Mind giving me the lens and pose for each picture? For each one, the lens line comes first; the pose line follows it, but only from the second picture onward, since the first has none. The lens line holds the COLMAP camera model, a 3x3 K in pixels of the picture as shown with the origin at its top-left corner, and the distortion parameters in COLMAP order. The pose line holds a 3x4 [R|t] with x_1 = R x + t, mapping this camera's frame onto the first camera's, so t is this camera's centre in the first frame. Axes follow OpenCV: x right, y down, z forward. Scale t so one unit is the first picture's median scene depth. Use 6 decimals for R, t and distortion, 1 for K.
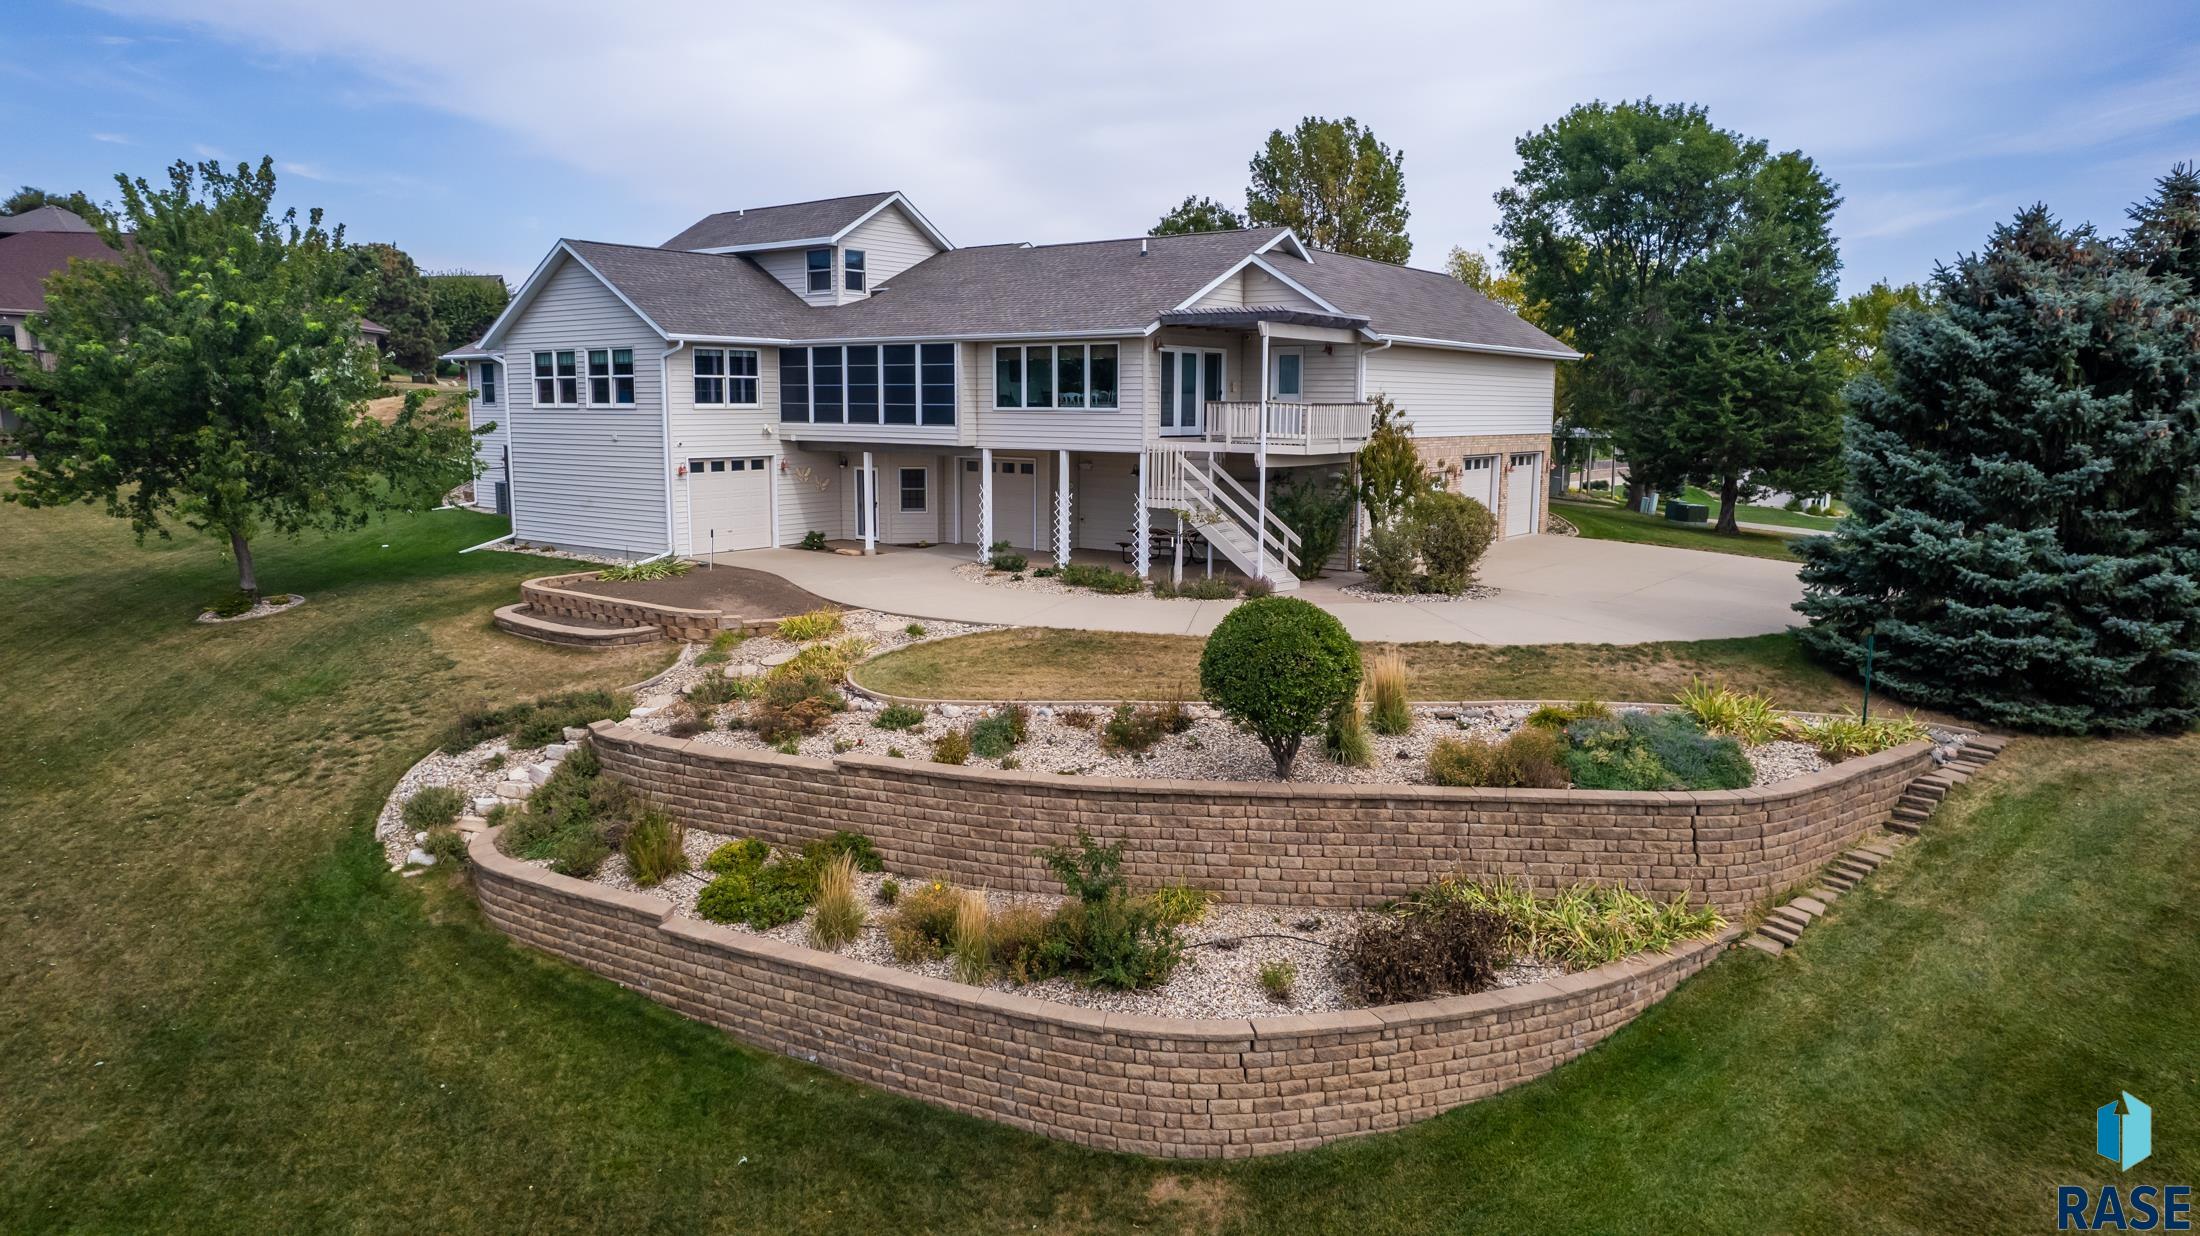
lens RADIAL K [[1383.9, 0, 1073.1], [0, 1383.9, 619.6], [0, 0, 1]] dist [-0.031561, 0.002349]
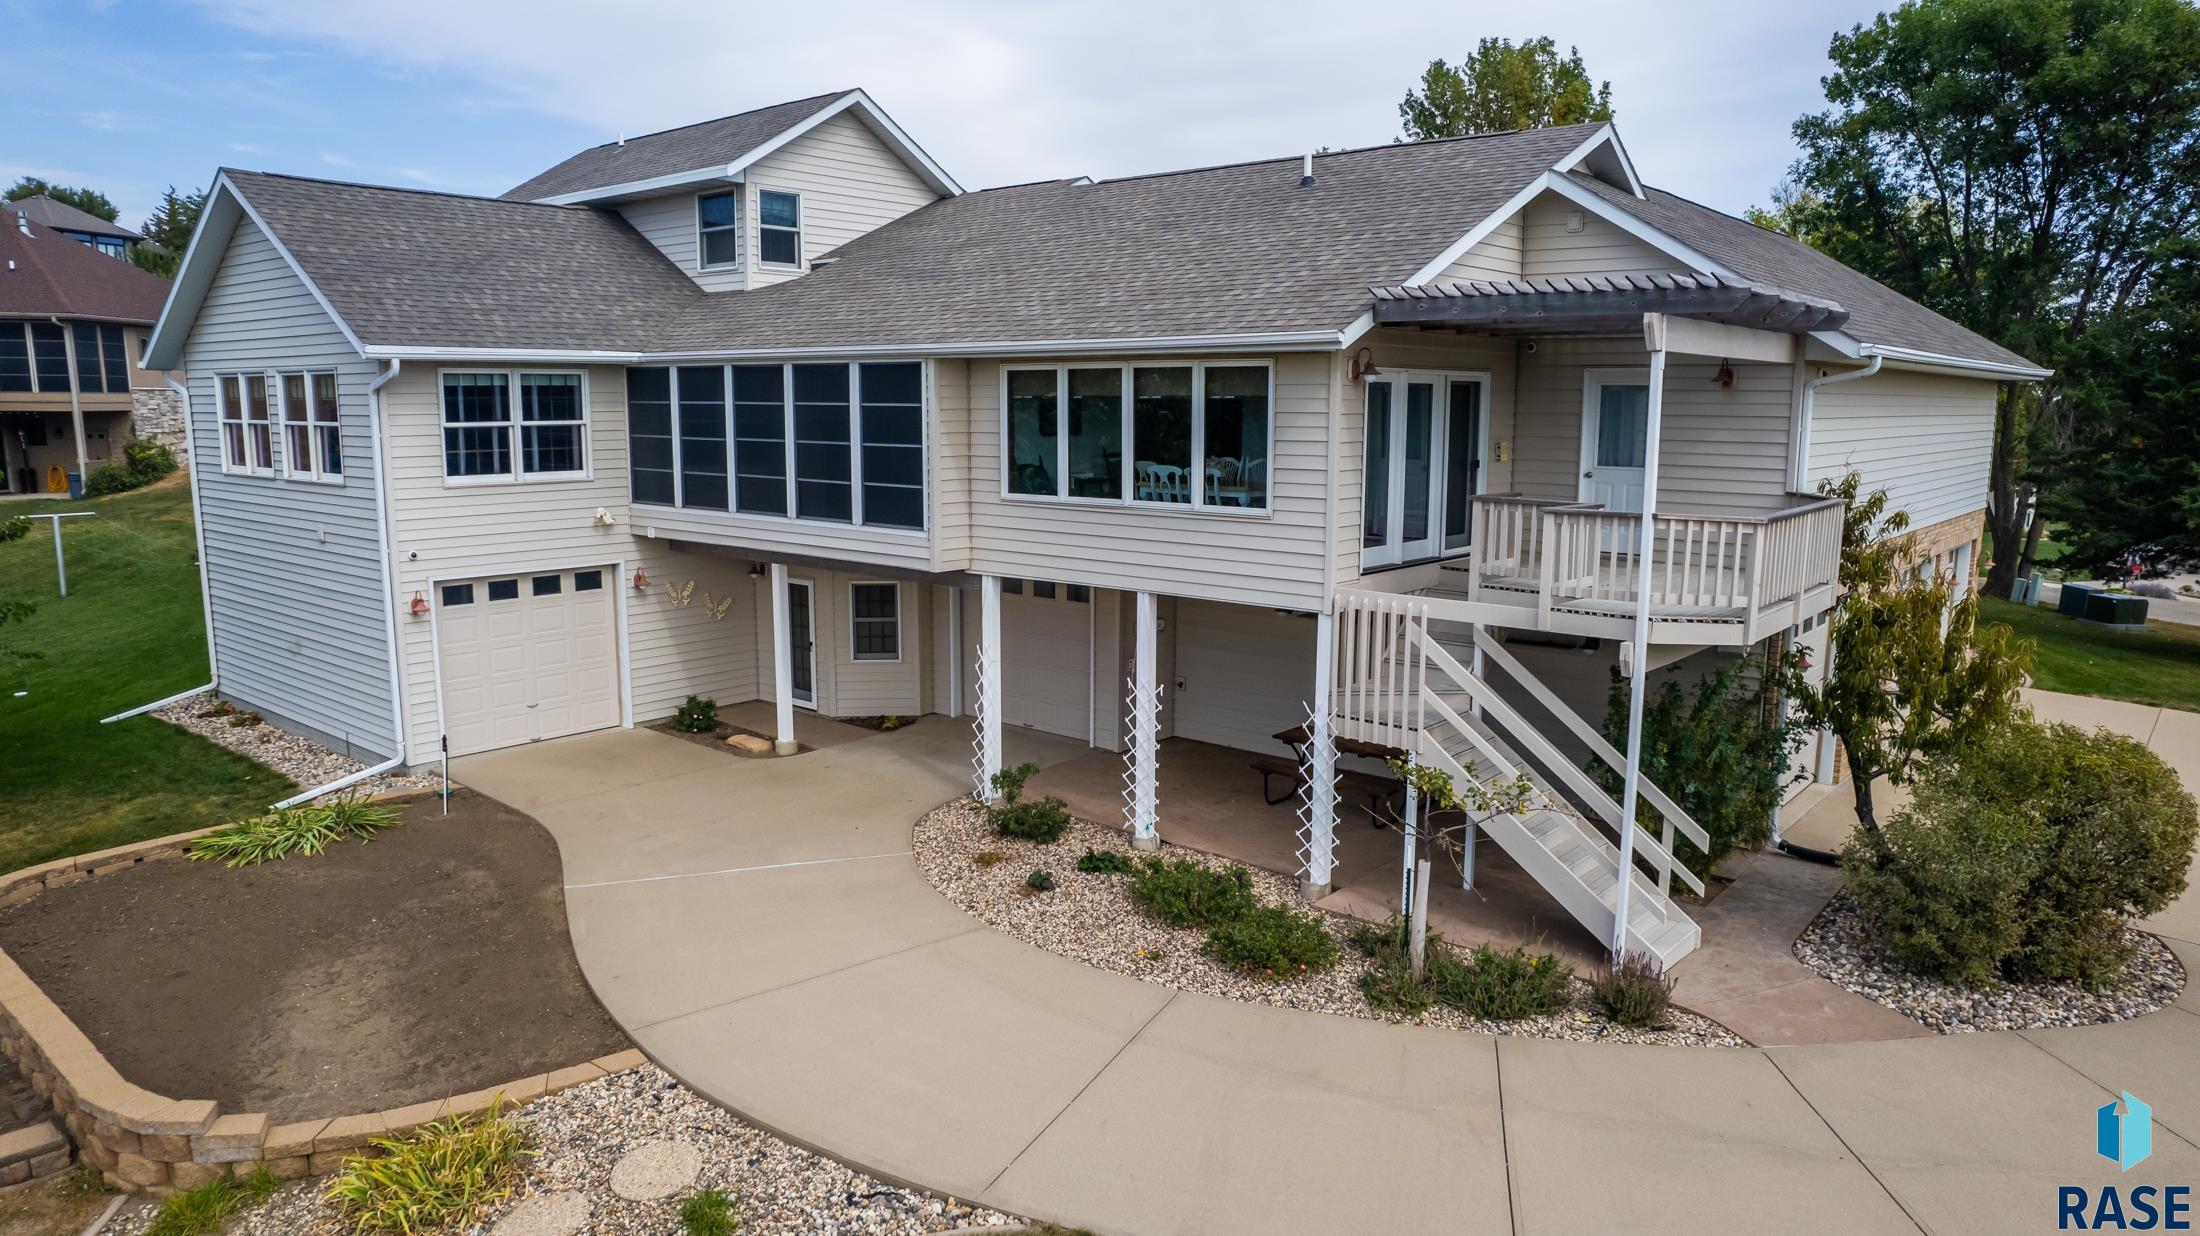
lens RADIAL K [[1399.0, 0, 1100.0], [0, 1399.0, 618.0], [0, 0, 1]] dist [-0.067369, 0.045370]
pose [[0.998965, 0.004860, -0.045218, -0.000977], [-0.004879, 0.999988, -0.000309, -0.106640], [0.045216, 0.000529, 0.998977, 0.498012]]
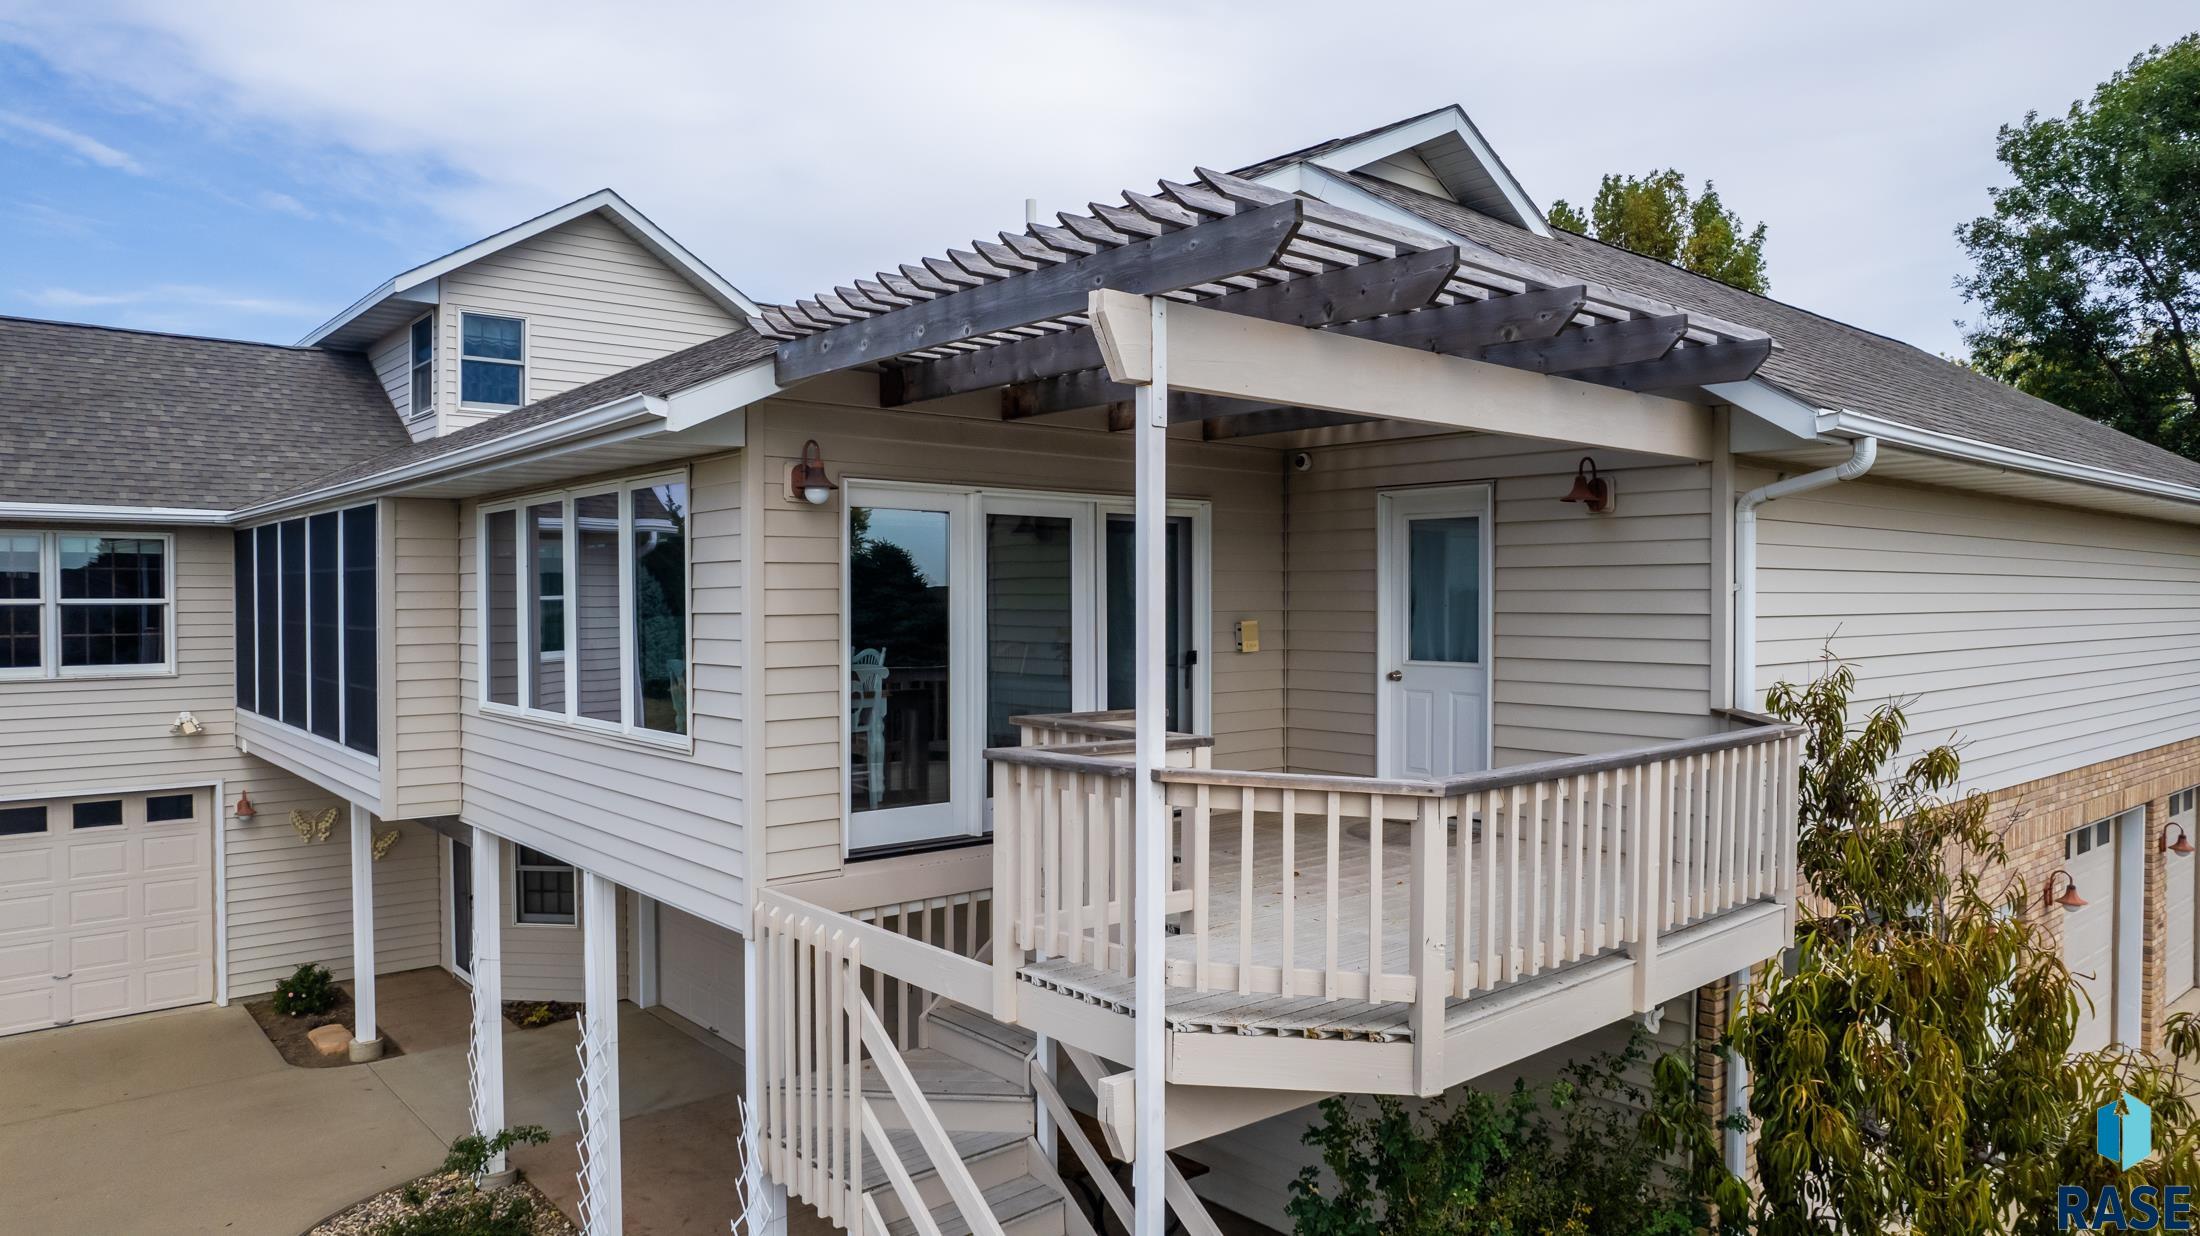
lens RADIAL K [[1398.6, 0, 1100.0], [0, 1398.6, 618.0], [0, 0, 1]] dist [-0.035296, -0.000676]
pose [[0.979884, -0.003914, -0.199530, 0.139738], [-0.024491, 0.989893, -0.139687, -0.127762], [0.198060, 0.141764, 0.969884, 0.698085]]
